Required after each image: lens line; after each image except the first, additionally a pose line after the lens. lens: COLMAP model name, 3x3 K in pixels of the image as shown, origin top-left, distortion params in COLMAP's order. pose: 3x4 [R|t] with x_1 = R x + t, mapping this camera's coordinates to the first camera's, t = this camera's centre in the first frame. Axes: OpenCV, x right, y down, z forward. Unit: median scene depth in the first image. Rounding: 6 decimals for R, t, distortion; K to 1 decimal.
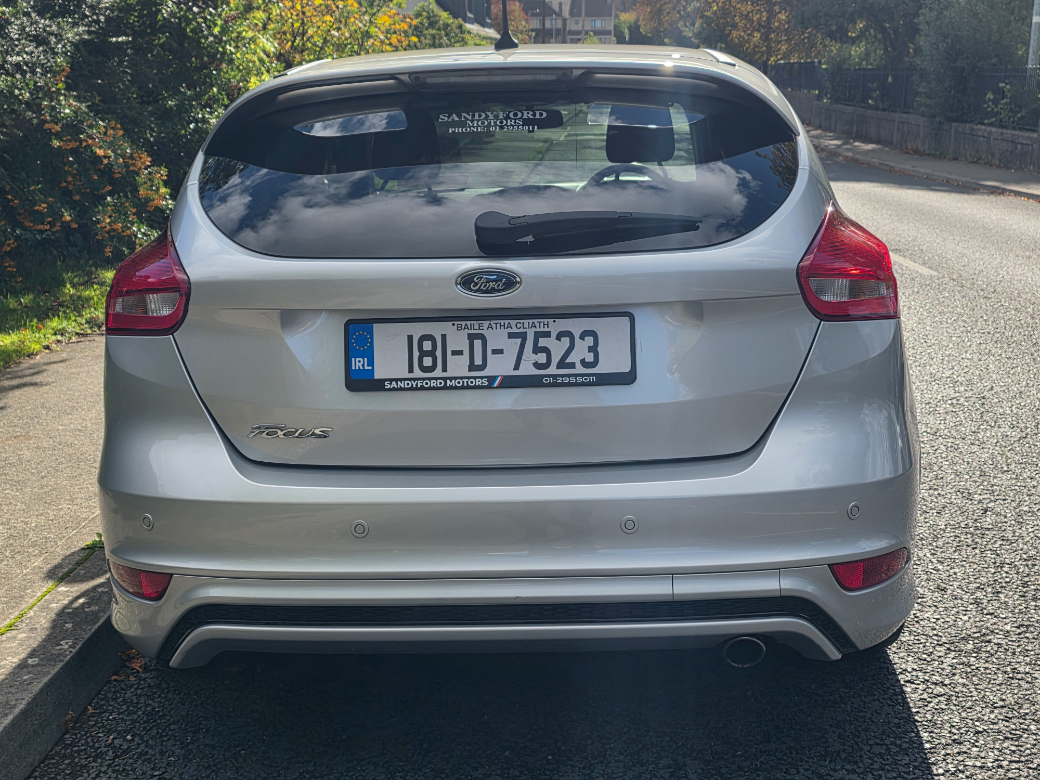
lens RADIAL K [[1242.1, 0, 520.5], [0, 1242.1, 390.3], [0, 0, 1]] dist [0.011198, 0.000000]
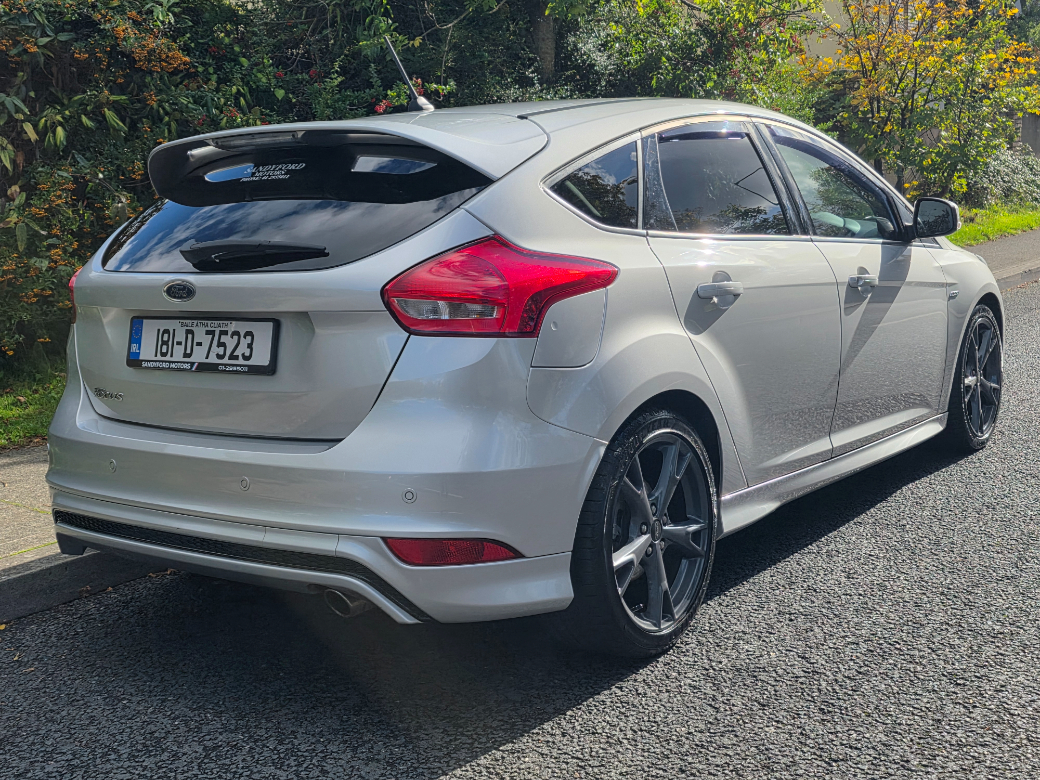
lens RADIAL K [[1242.1, 0, 520.9], [0, 1242.1, 389.9], [0, 0, 1]] dist [0.011198, 0.000000]
pose [[0.871523, 0.075163, -0.484560, 0.917459], [-0.090930, 0.995816, -0.009080, -0.001918], [0.481850, 0.051974, 0.874711, 0.014918]]
